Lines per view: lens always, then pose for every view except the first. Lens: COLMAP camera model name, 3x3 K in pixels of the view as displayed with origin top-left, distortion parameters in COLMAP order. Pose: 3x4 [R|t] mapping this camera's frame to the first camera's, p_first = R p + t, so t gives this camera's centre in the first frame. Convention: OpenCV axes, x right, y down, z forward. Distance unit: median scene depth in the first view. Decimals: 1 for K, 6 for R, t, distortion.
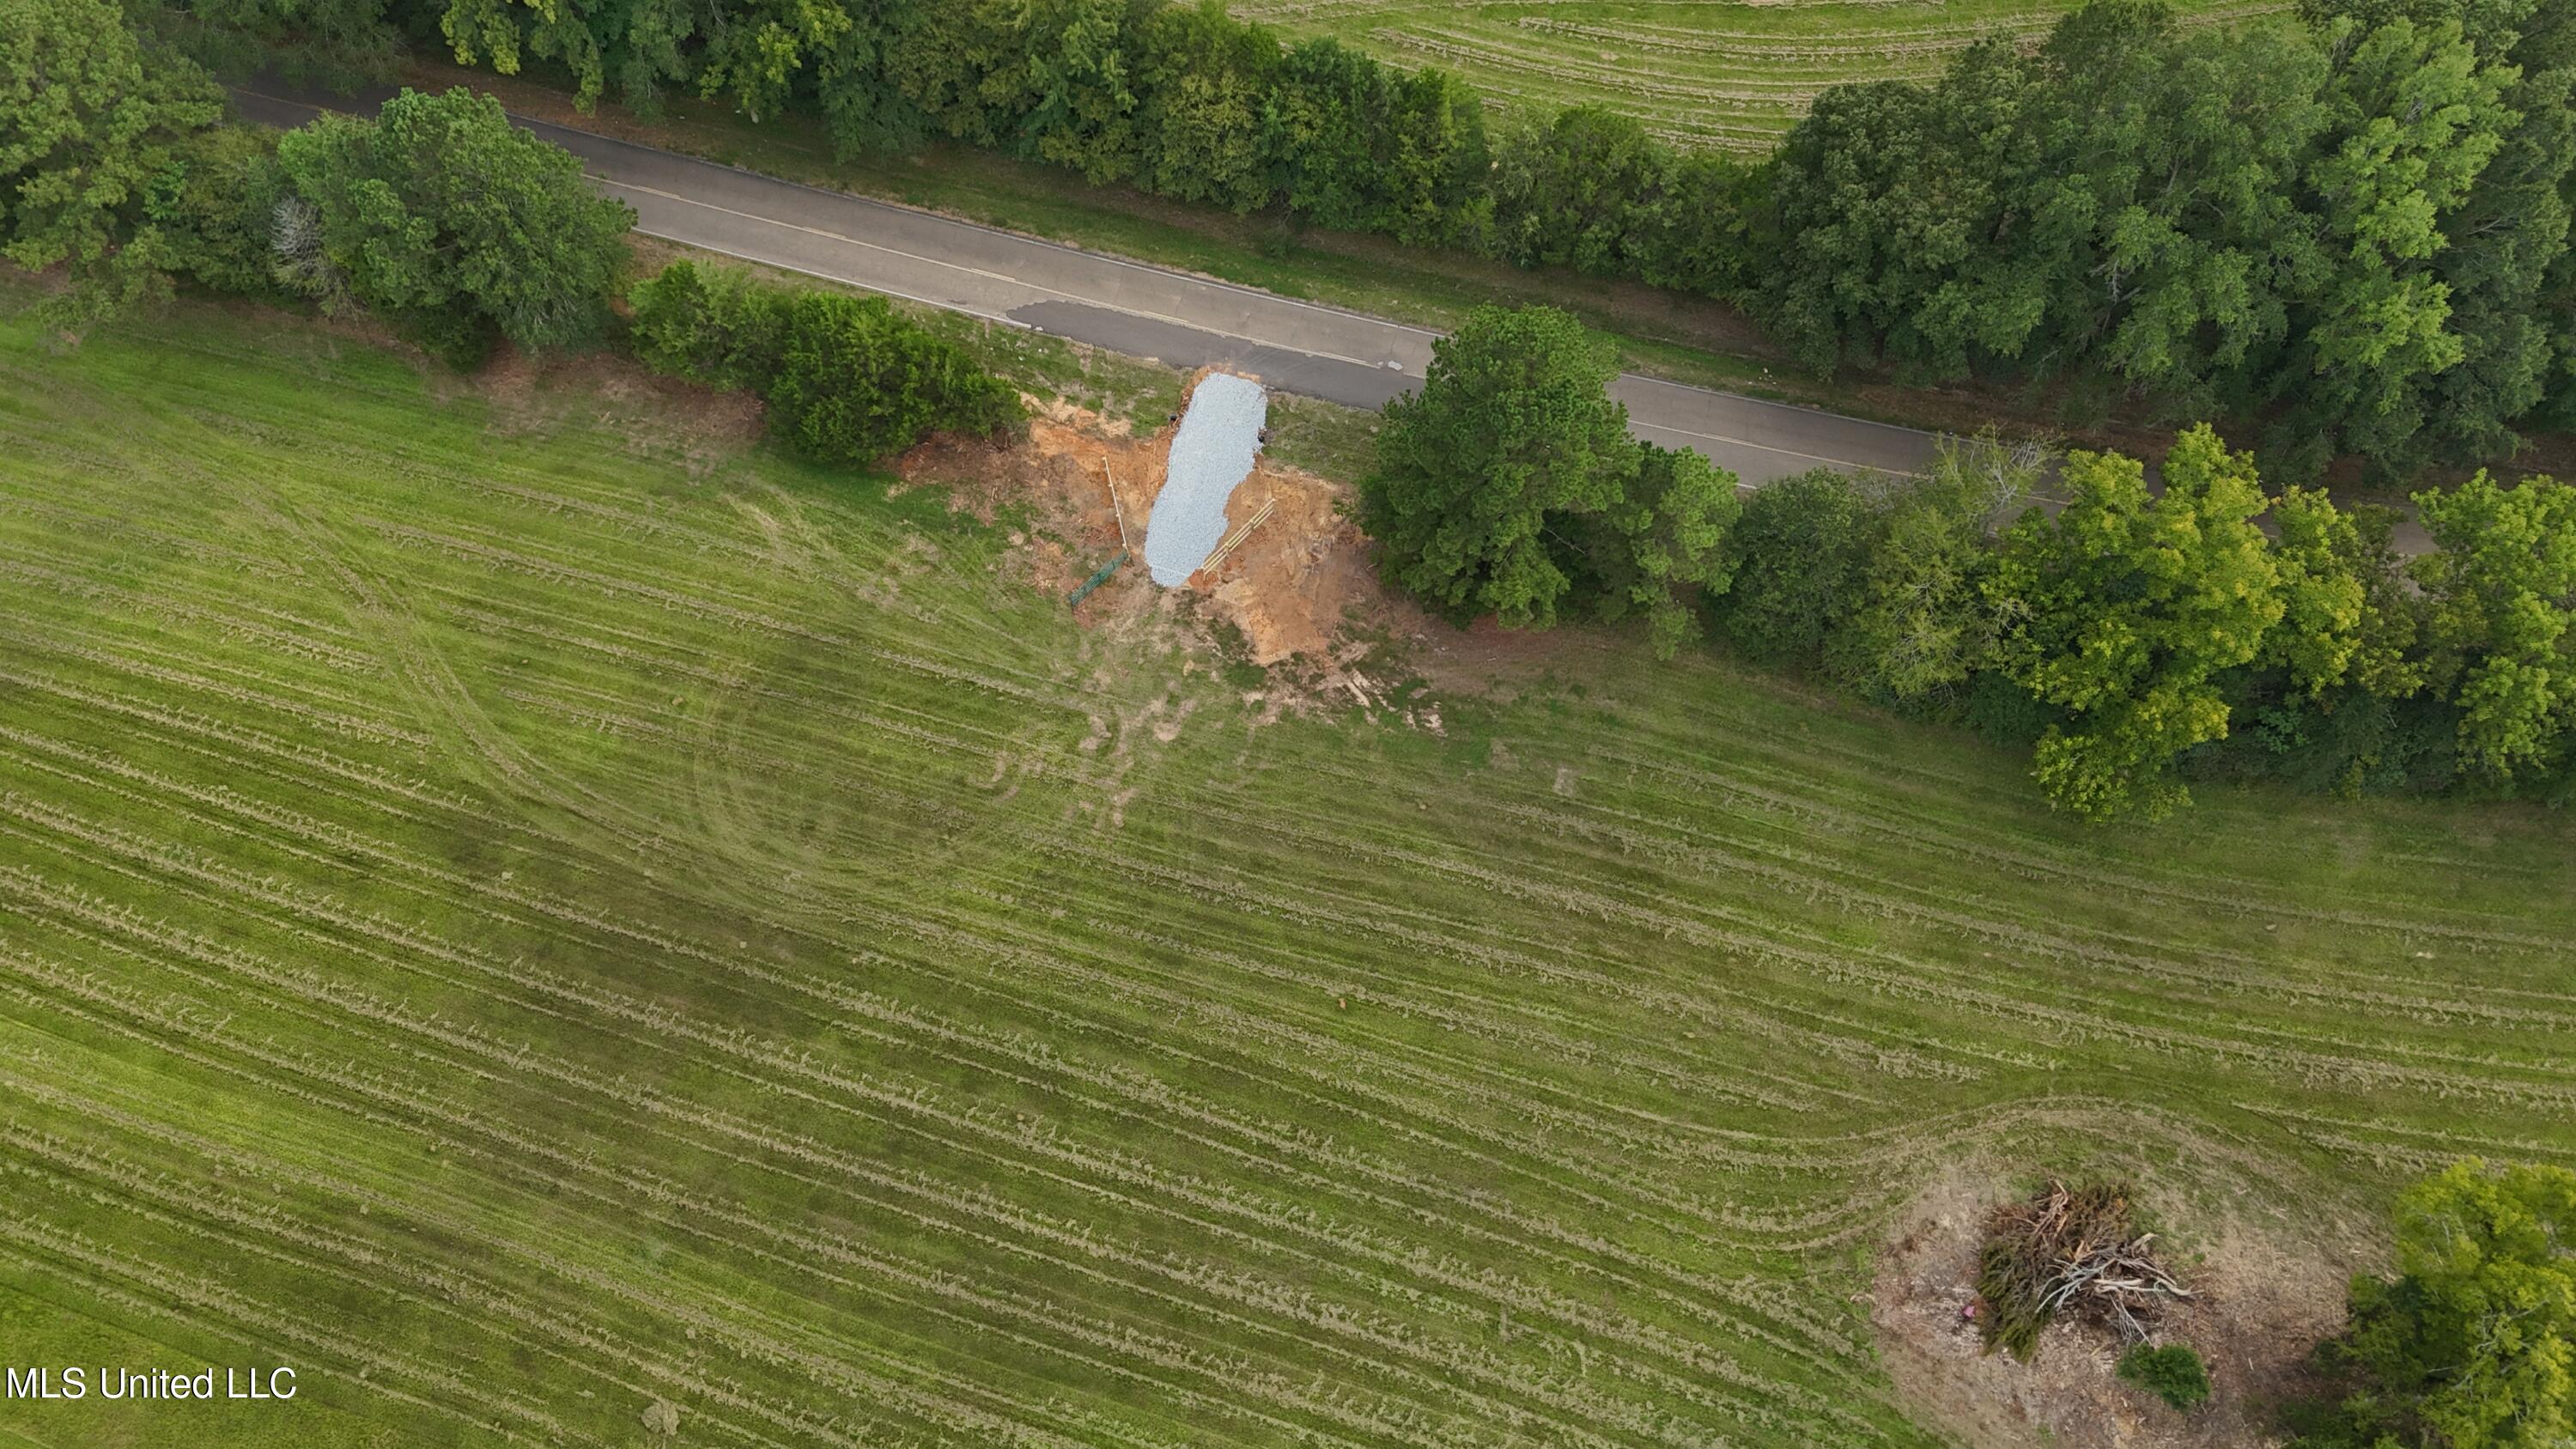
lens RADIAL K [[1900.7, 0, 1282.1], [0, 1900.7, 720.4], [0, 0, 1]] dist [0.055358, -0.036051]
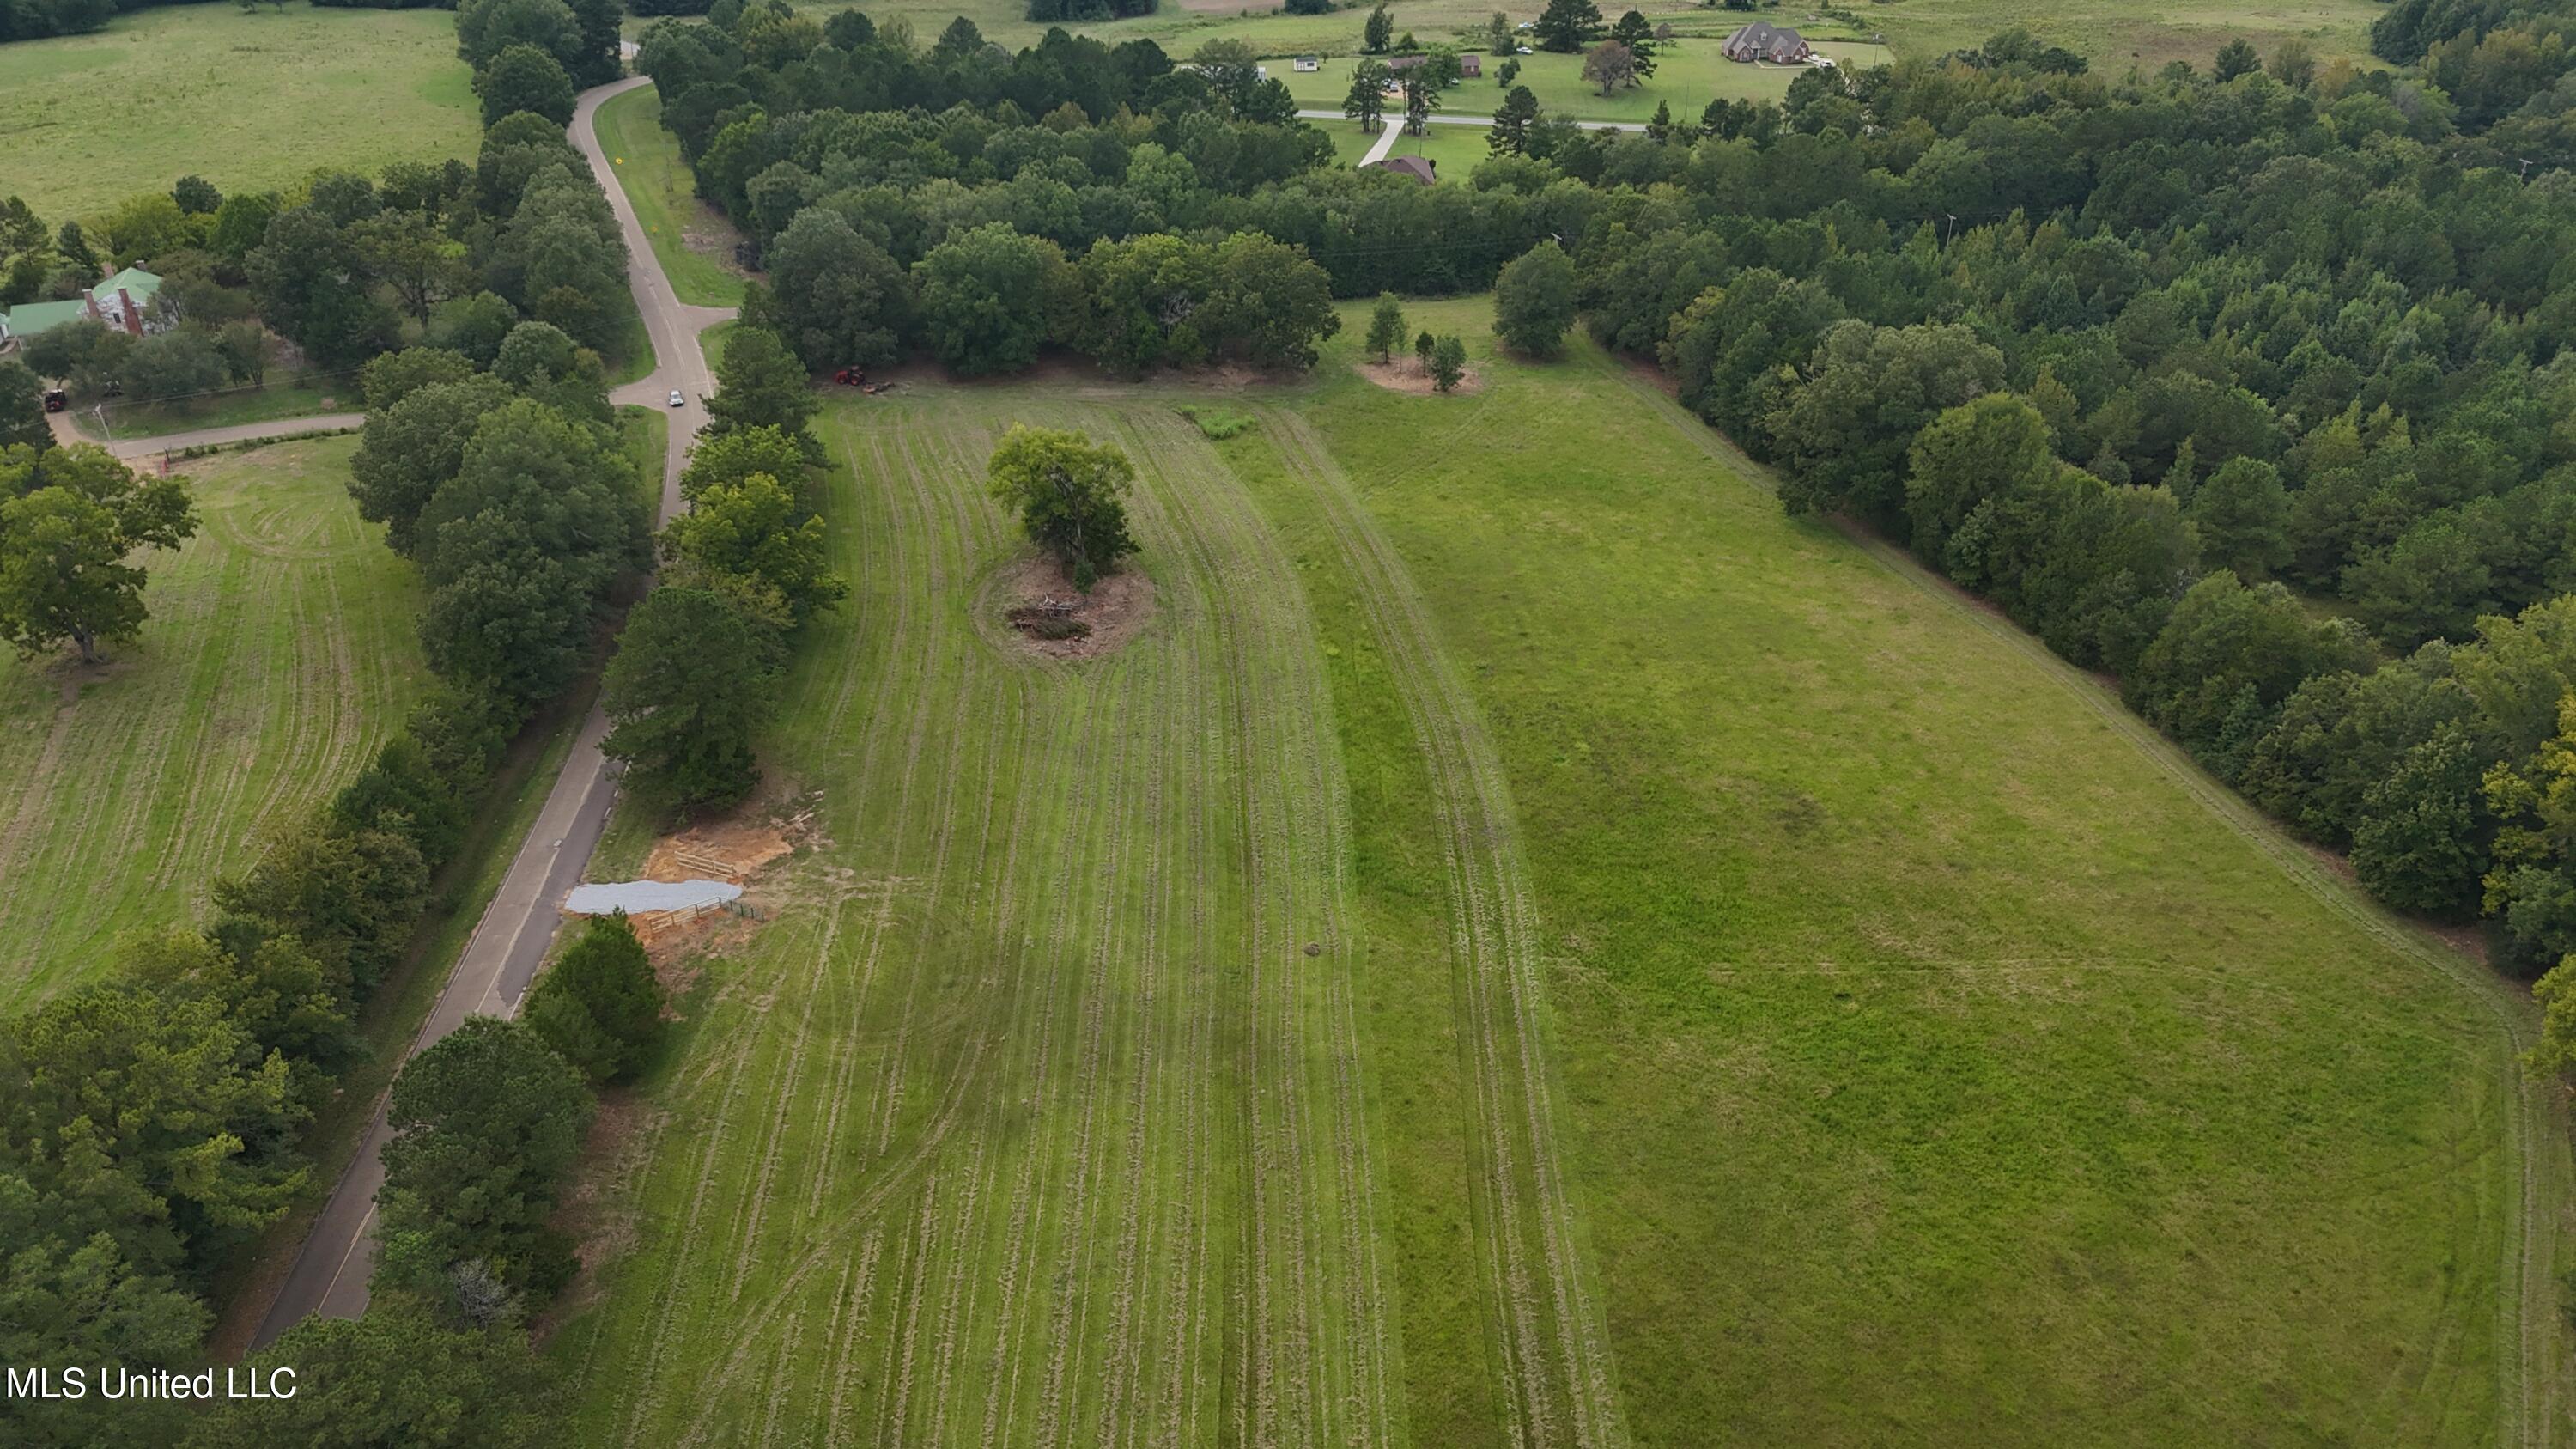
lens RADIAL K [[1900.7, 0, 1287.4], [0, 1900.7, 722.5], [0, 0, 1]] dist [0.055358, -0.036051]
pose [[-0.338917, -0.434479, 0.834484, -1.409200], [0.869362, 0.194437, 0.454318, -0.407425], [-0.359646, 0.879444, 0.311821, 0.254644]]
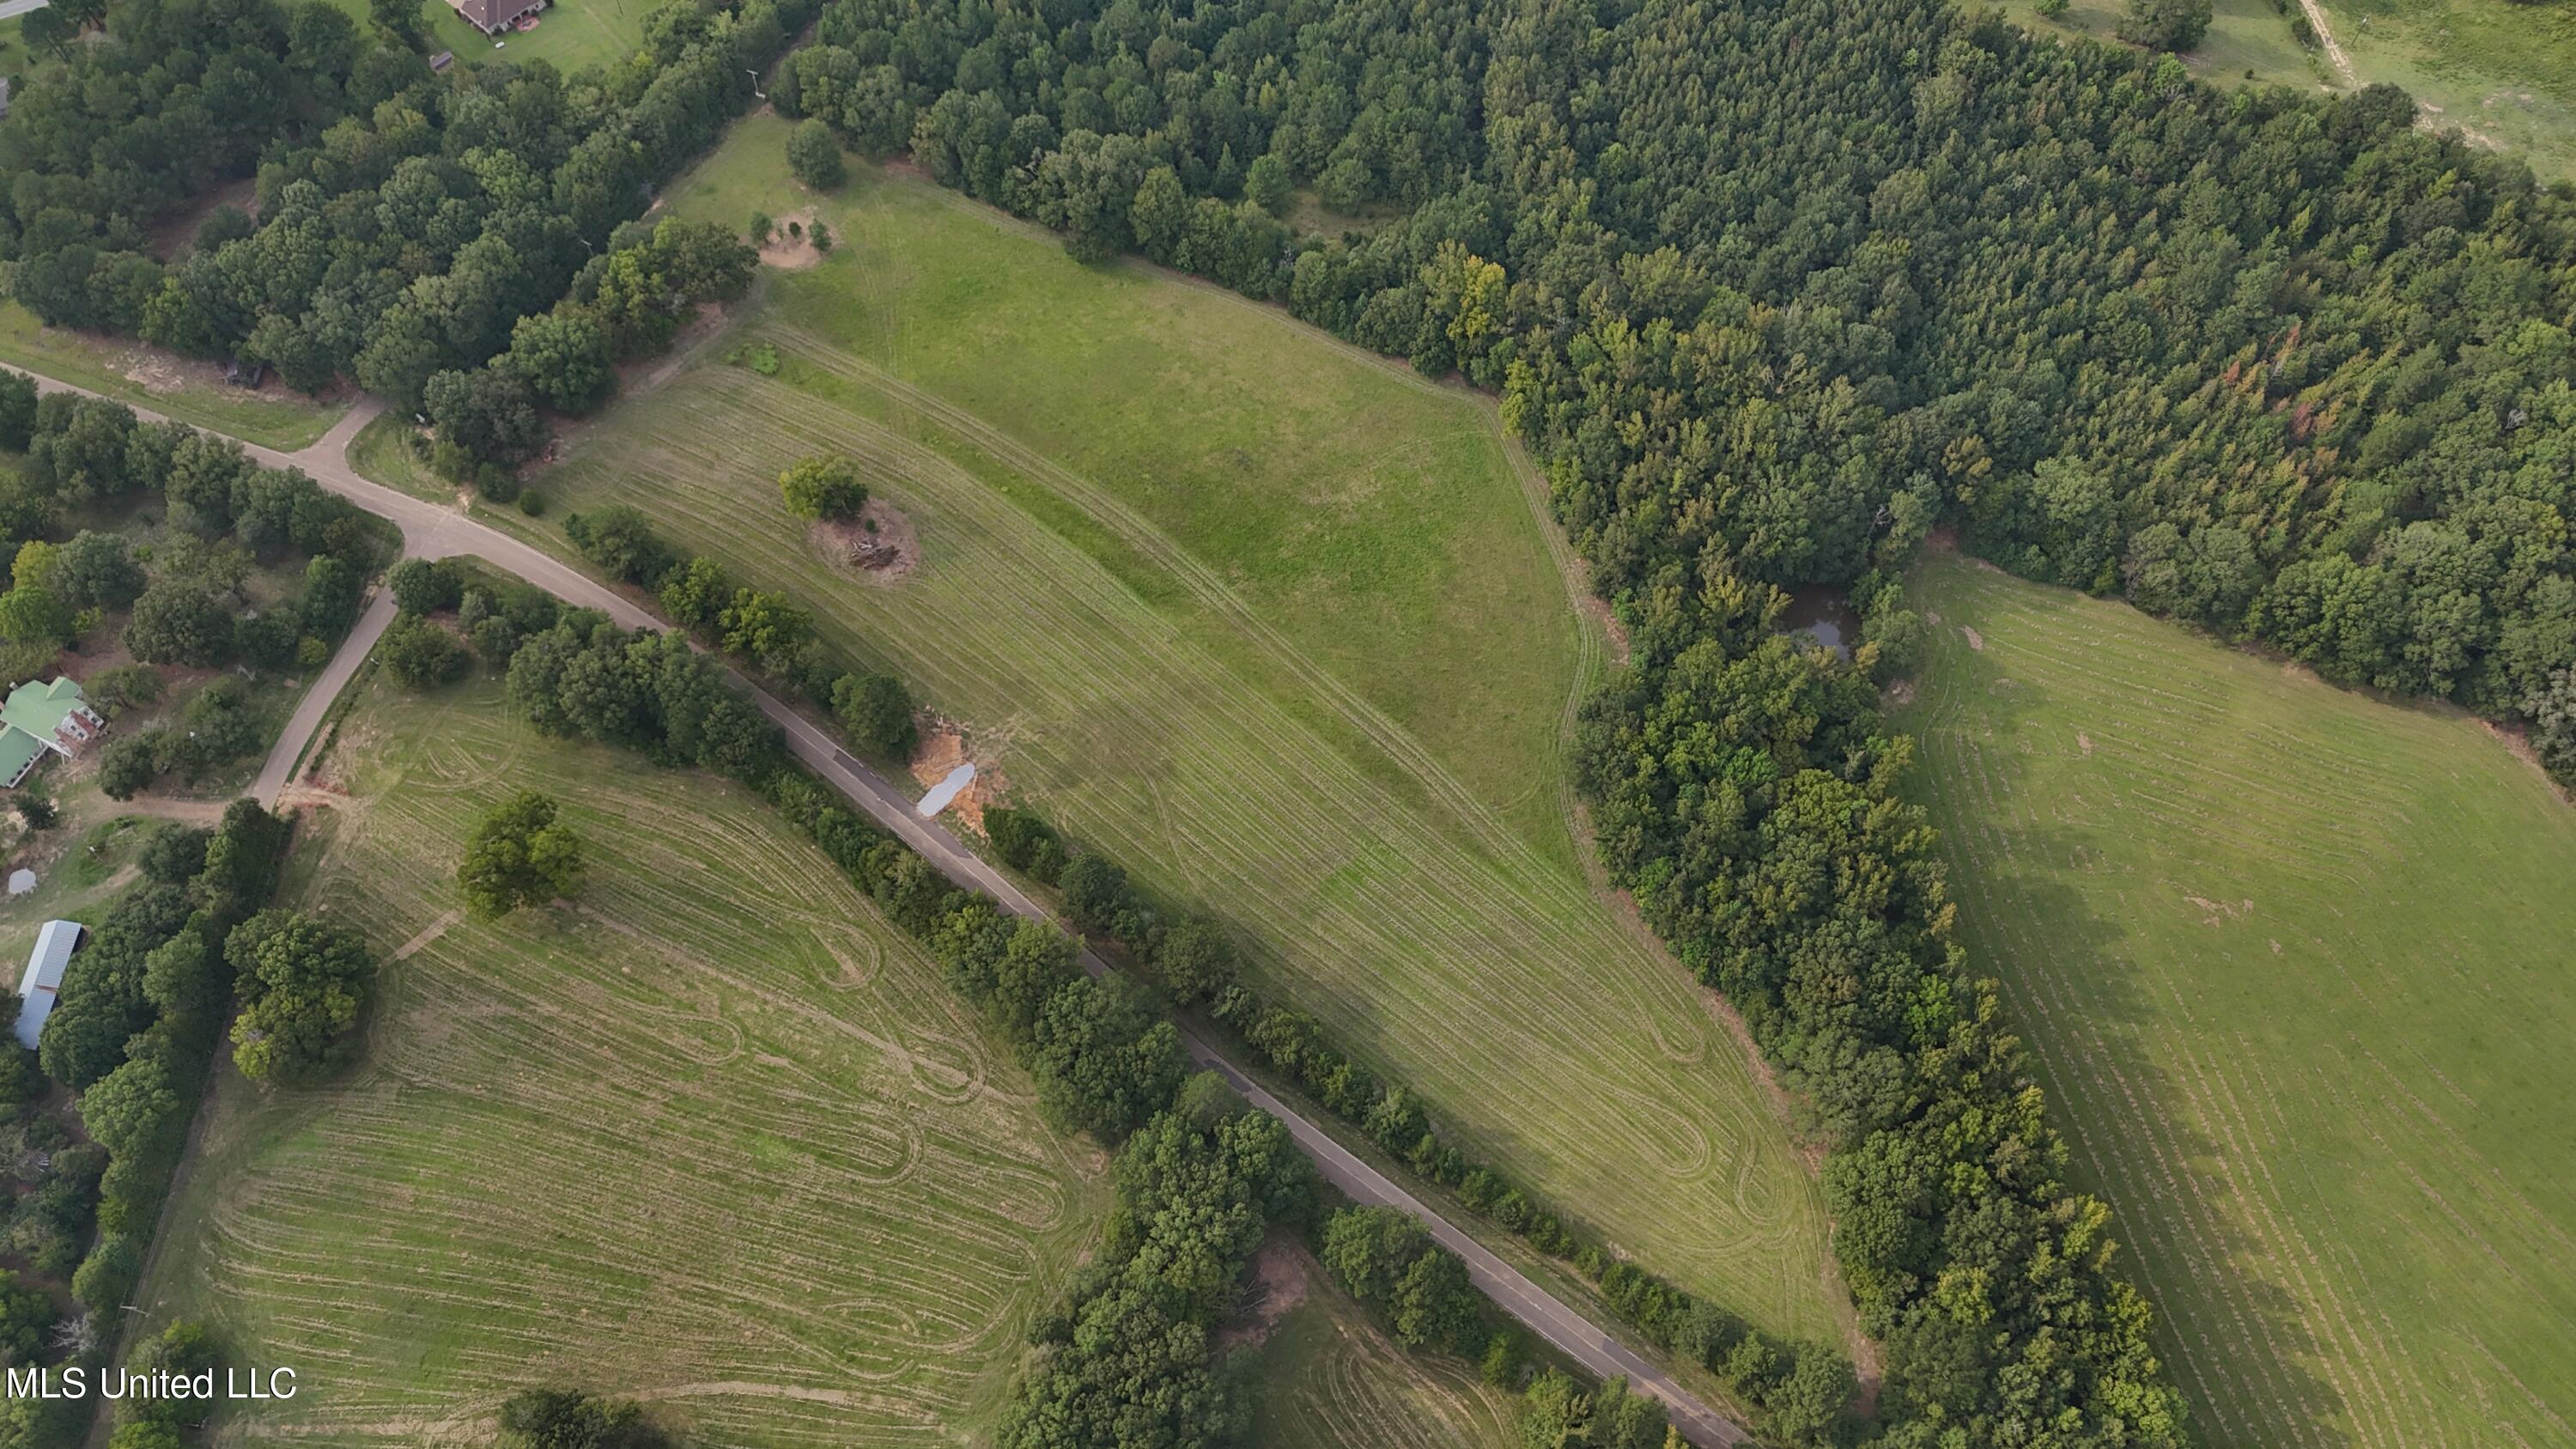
lens RADIAL K [[1900.7, 0, 1296.4], [0, 1900.7, 714.2], [0, 0, 1]] dist [0.055358, -0.036051]
pose [[-0.916815, -0.332203, 0.221565, -1.375117], [0.375646, -0.529352, 0.760708, -2.503556], [-0.135423, 0.780658, 0.610109, -1.331971]]
